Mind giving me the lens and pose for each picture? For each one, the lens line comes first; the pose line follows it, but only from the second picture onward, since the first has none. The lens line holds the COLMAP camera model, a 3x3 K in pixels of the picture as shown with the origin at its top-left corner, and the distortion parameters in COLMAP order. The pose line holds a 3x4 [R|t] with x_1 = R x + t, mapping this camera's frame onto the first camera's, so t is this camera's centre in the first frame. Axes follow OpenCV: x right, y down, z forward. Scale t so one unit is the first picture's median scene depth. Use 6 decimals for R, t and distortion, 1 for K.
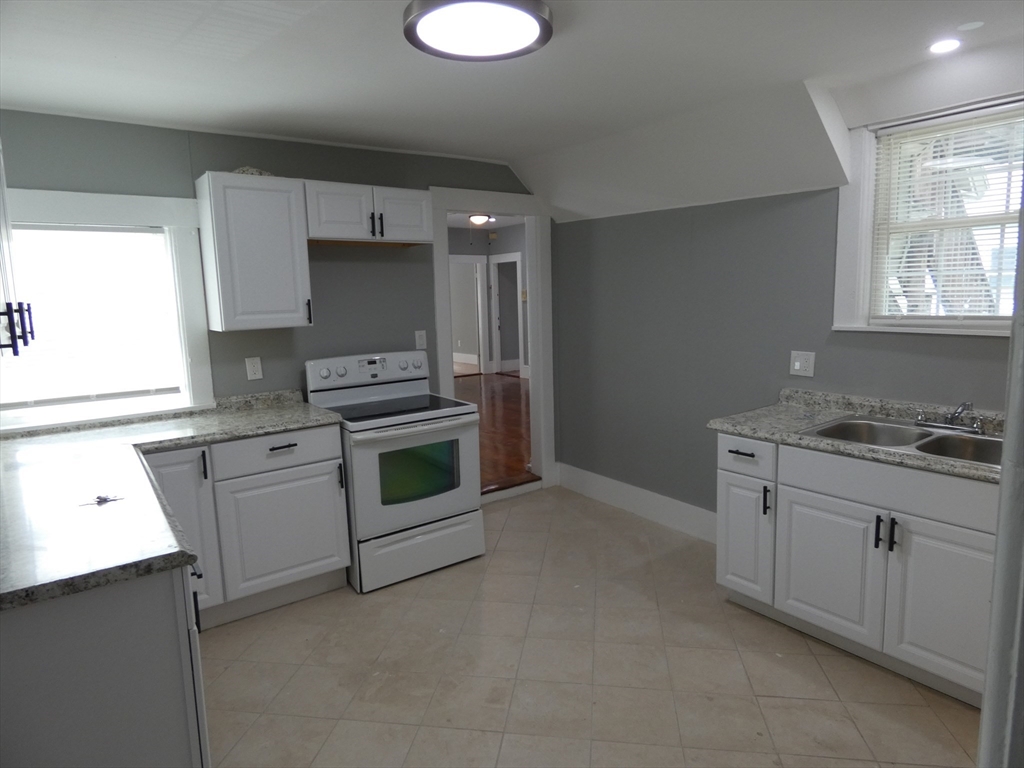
lens RADIAL K [[612.7, 0, 512.0], [0, 612.7, 384.0], [0, 0, 1]] dist [-0.005284, -0.000776]
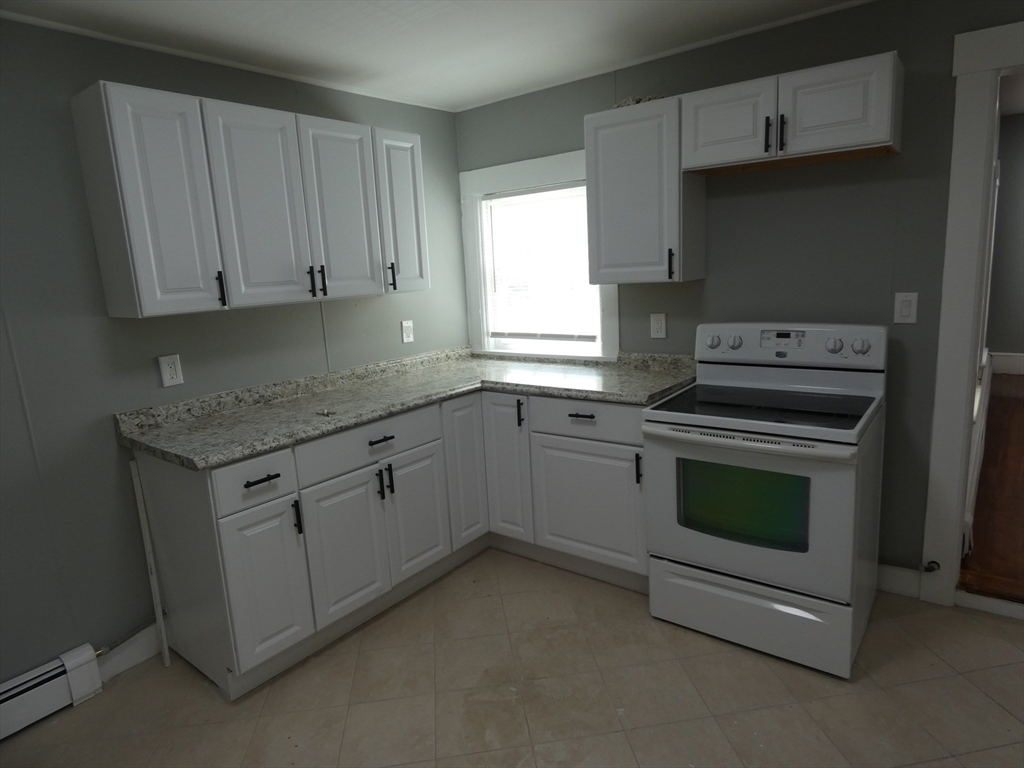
lens RADIAL K [[612.7, 0, 512.0], [0, 612.7, 384.0], [0, 0, 1]] dist [-0.005284, -0.000776]
pose [[0.286580, 0.199182, -0.937122, 0.387114], [-0.090587, 0.979401, 0.180466, -0.086720], [0.953764, 0.033173, 0.298720, 0.539999]]
